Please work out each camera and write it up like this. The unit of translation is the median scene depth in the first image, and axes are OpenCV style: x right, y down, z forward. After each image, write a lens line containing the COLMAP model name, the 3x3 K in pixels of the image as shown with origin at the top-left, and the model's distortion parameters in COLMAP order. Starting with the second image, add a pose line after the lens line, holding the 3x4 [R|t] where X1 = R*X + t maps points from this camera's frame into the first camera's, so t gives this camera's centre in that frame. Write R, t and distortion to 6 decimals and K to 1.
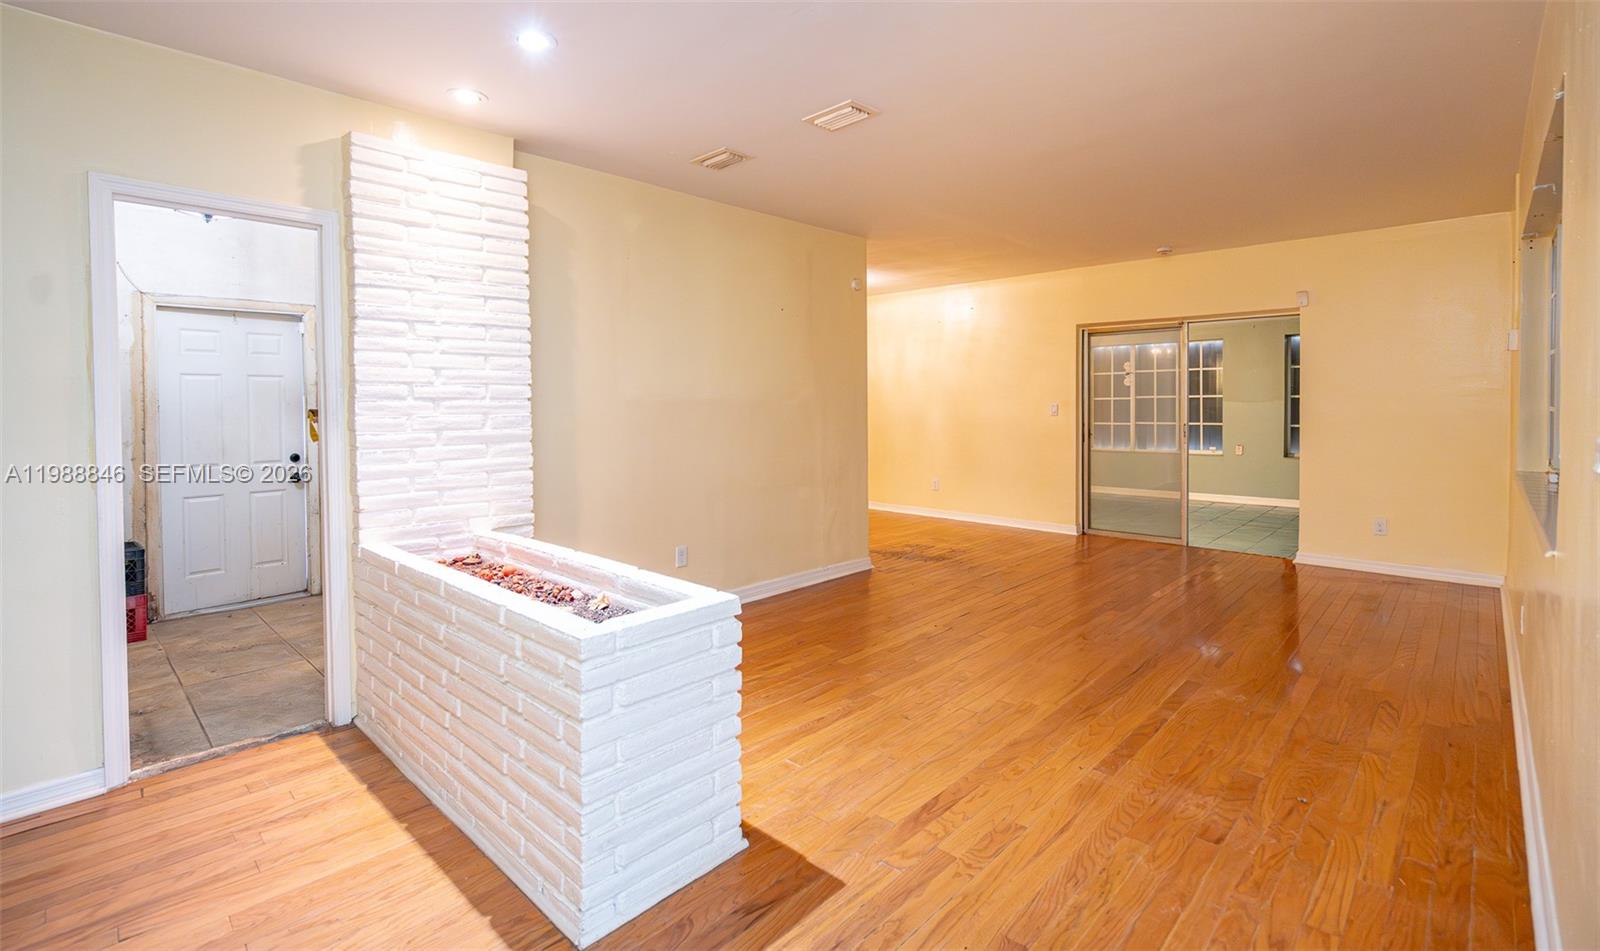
lens RADIAL K [[709.8, 0, 788.2], [0, 709.8, 418.6], [0, 0, 1]] dist [-0.002679, 0.000615]
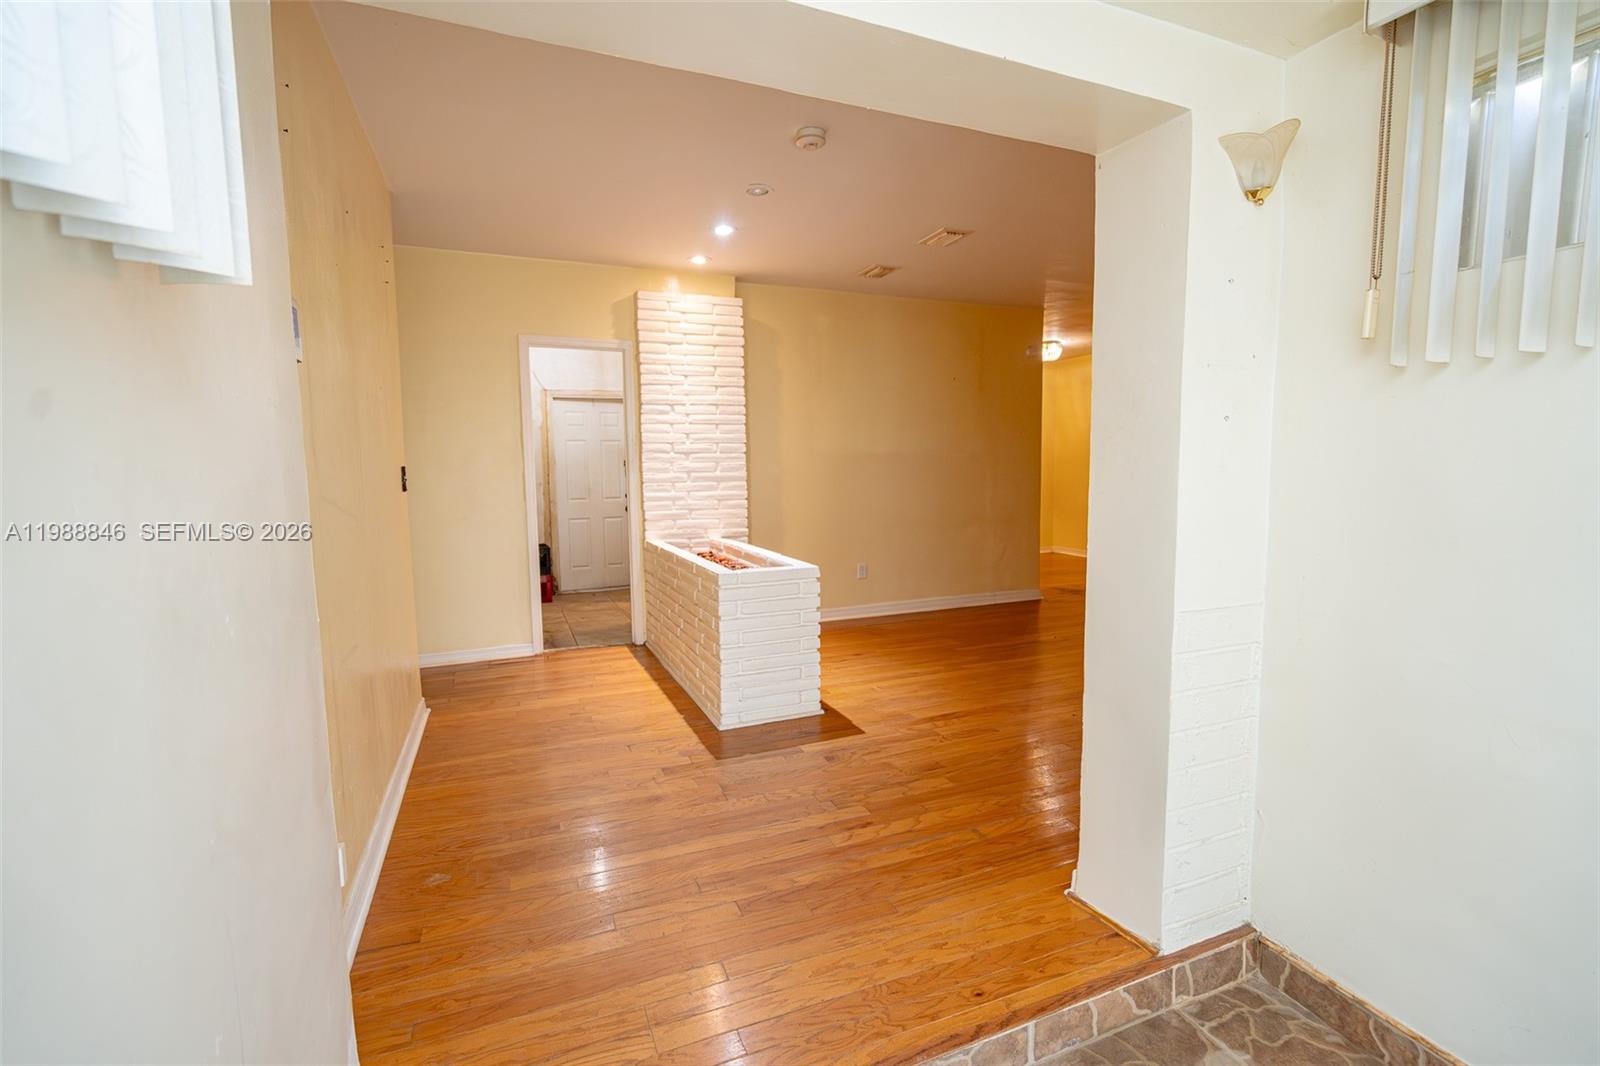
lens RADIAL K [[721.3, 0, 800.9], [0, 721.3, 535.6], [0, 0, 1]] dist [-0.001934, 0.001177]
pose [[0.916598, 0.036050, -0.398182, 0.410165], [-0.004231, 0.996745, 0.080502, 0.027479], [0.399788, -0.072104, 0.913767, -0.414711]]
